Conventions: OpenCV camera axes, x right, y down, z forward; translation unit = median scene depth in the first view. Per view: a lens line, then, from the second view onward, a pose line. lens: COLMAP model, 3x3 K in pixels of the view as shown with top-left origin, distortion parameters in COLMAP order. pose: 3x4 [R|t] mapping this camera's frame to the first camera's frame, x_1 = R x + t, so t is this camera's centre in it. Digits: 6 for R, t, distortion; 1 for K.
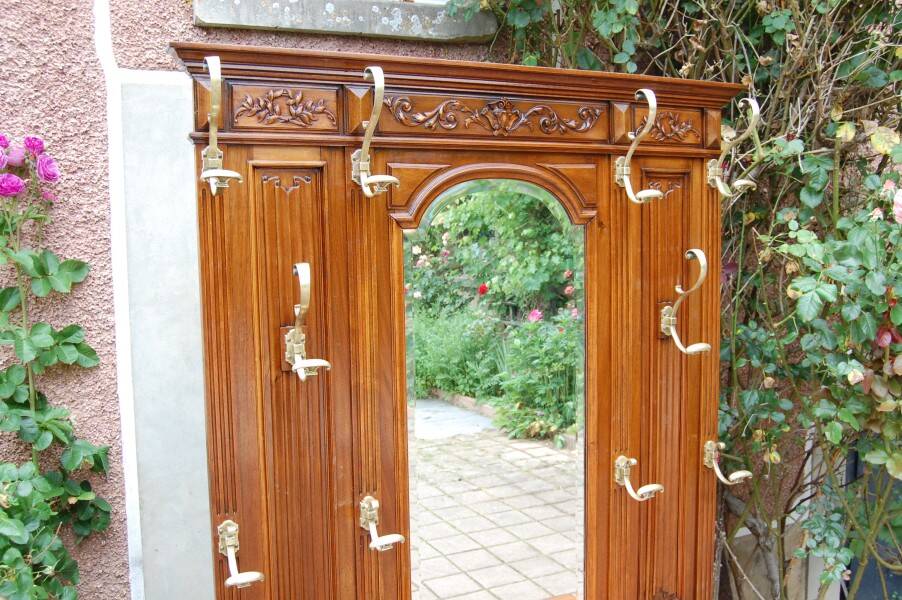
lens RADIAL K [[851.5, 0, 457.7], [0, 851.5, 293.1], [0, 0, 1]] dist [-0.069764, 0.000000]
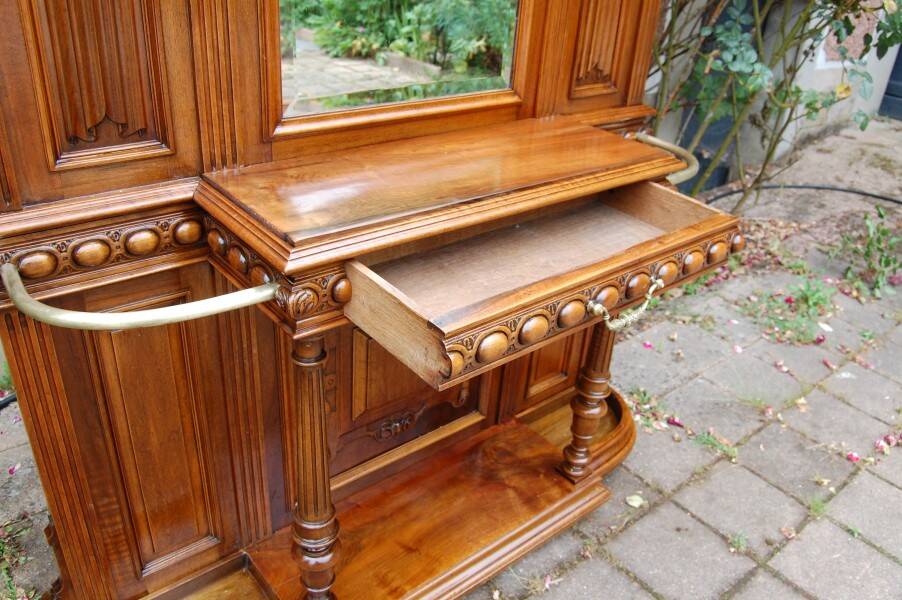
lens RADIAL K [[723.4, 0, 452.6], [0, 723.4, 297.8], [0, 0, 1]] dist [-0.098816, 0.039775]
pose [[0.968680, -0.043891, 0.244402, -0.060855], [-0.058631, 0.915994, 0.396885, 0.307504], [-0.241291, -0.398784, 0.884732, 0.375896]]
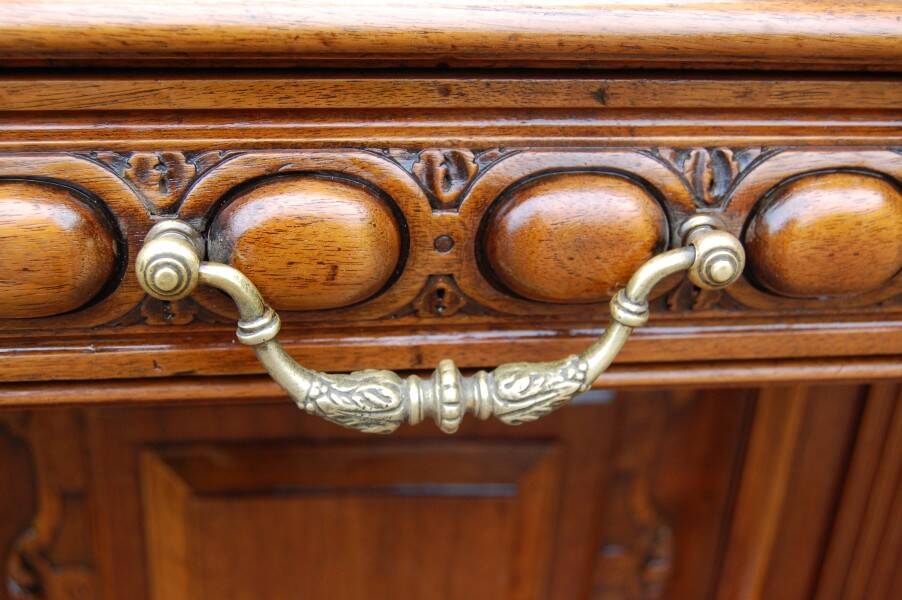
lens RADIAL K [[1216.9, 0, 441.2], [0, 1216.9, 300.4], [0, 0, 1]] dist [-0.036305, 0.000000]
pose [[0.947696, 0.202034, -0.247093, 0.147684], [-0.086761, 0.908075, 0.409721, 0.414834], [0.307157, -0.366853, 0.878108, 0.699947]]
